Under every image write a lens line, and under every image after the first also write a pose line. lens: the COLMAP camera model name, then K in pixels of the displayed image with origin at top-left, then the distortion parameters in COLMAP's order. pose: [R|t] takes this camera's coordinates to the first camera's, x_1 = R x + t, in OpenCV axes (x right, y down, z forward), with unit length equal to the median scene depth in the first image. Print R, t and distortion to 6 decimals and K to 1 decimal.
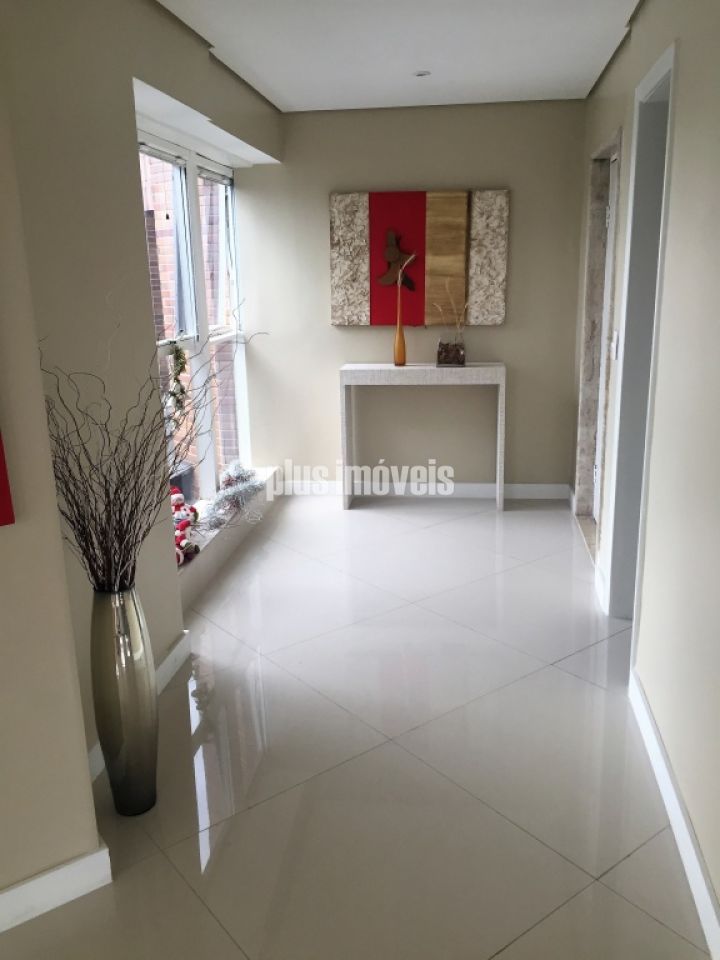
lens RADIAL K [[845.3, 0, 359.2], [0, 845.3, 485.0], [0, 0, 1]] dist [0.060787, -0.040357]
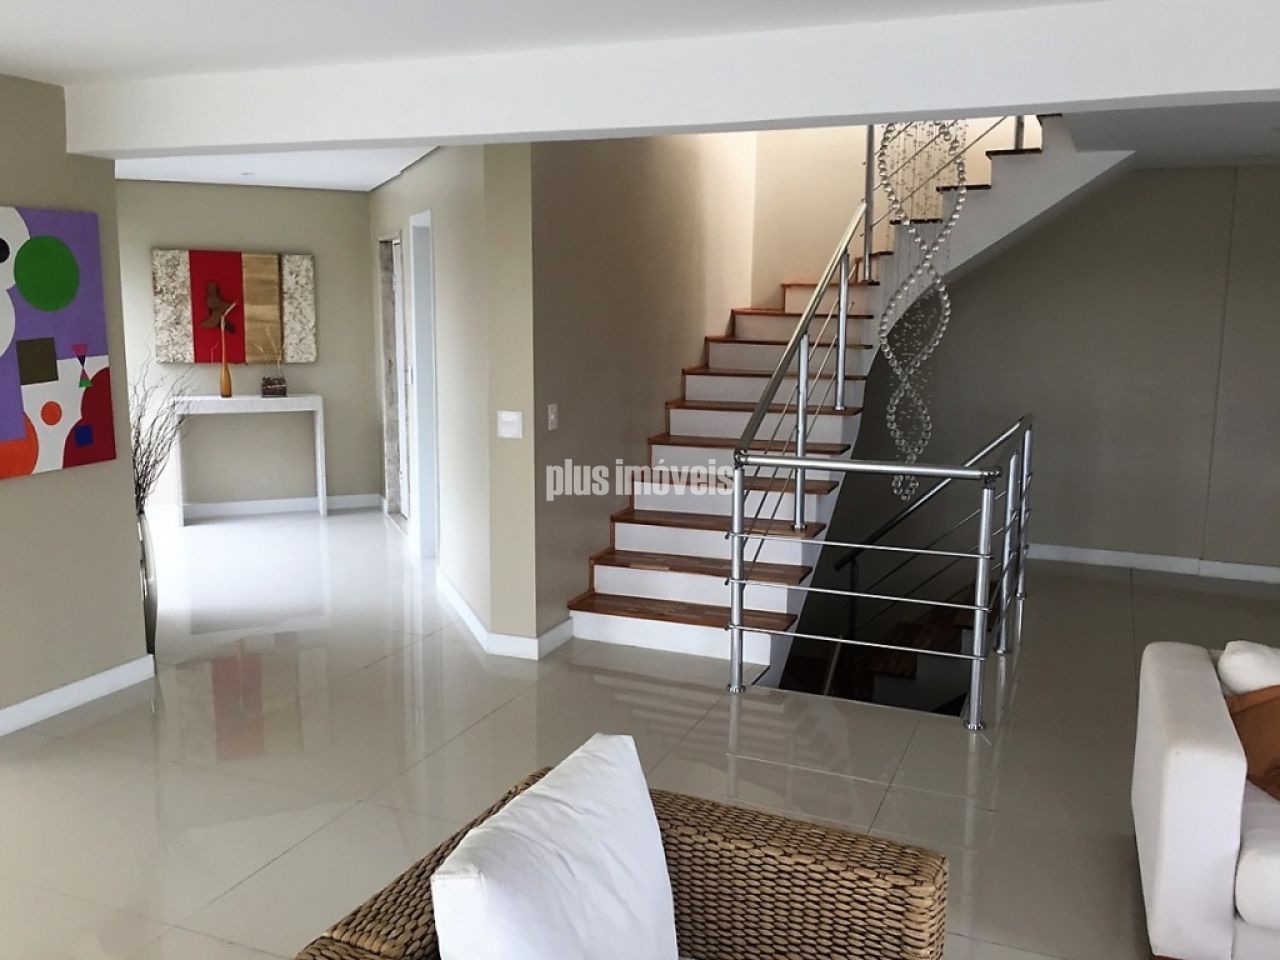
lens RADIAL K [[1127.1, 0, 631.5], [0, 1127.1, 482.4], [0, 0, 1]] dist [0.060787, -0.040357]
pose [[0.879750, -0.050814, 0.472714, -0.207631], [0.092239, 0.993623, -0.064854, 0.128018], [-0.466404, 0.100658, 0.878826, -0.616077]]
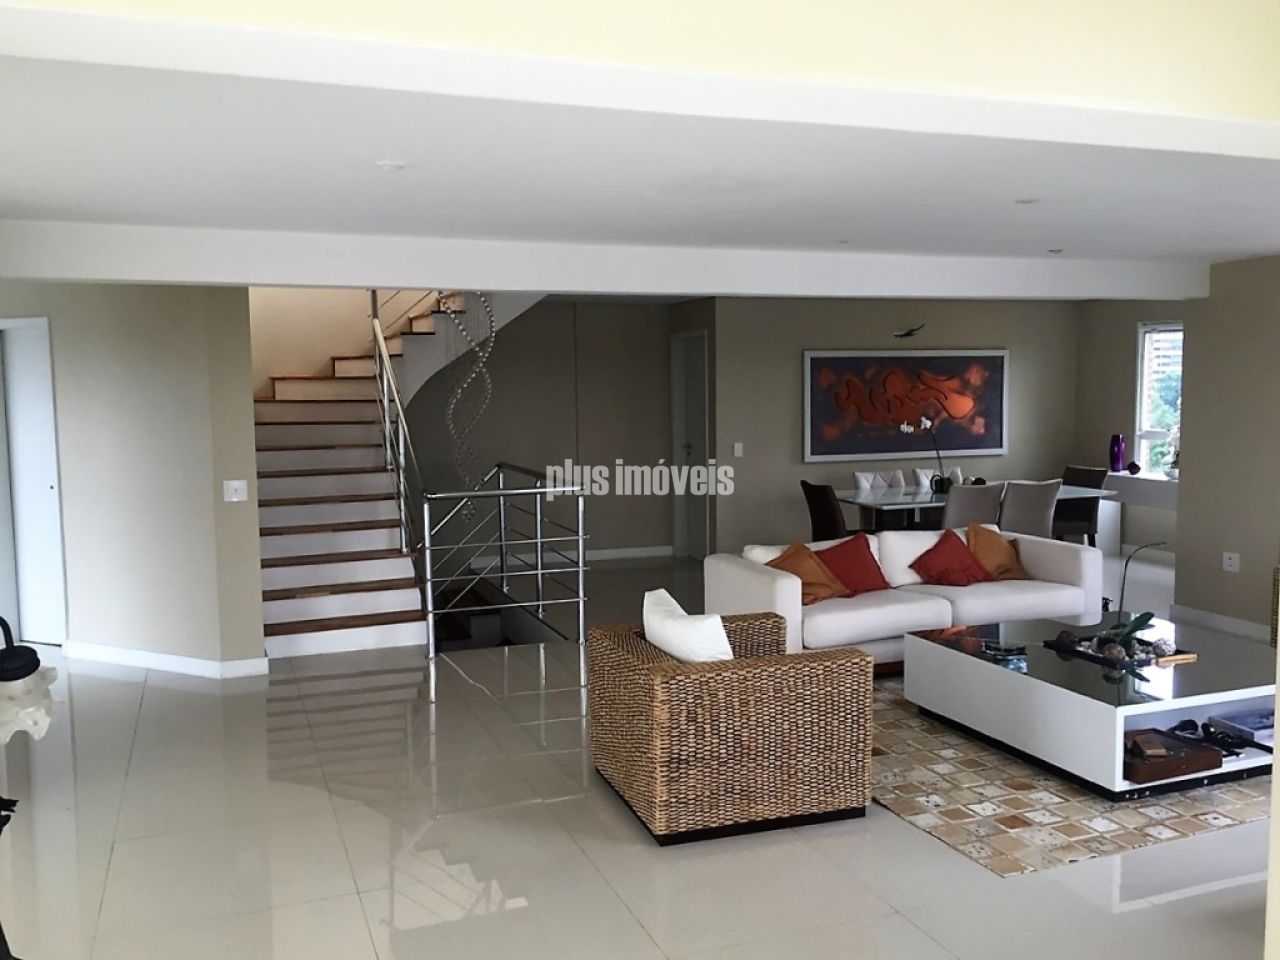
lens RADIAL K [[1127.1, 0, 644.2], [0, 1127.1, 469.6], [0, 0, 1]] dist [0.060787, -0.040357]
pose [[0.297736, -0.060961, 0.952700, -0.885051], [0.237392, 0.971339, -0.012036, 0.105449], [-0.924661, 0.229746, 0.303675, -0.523896]]
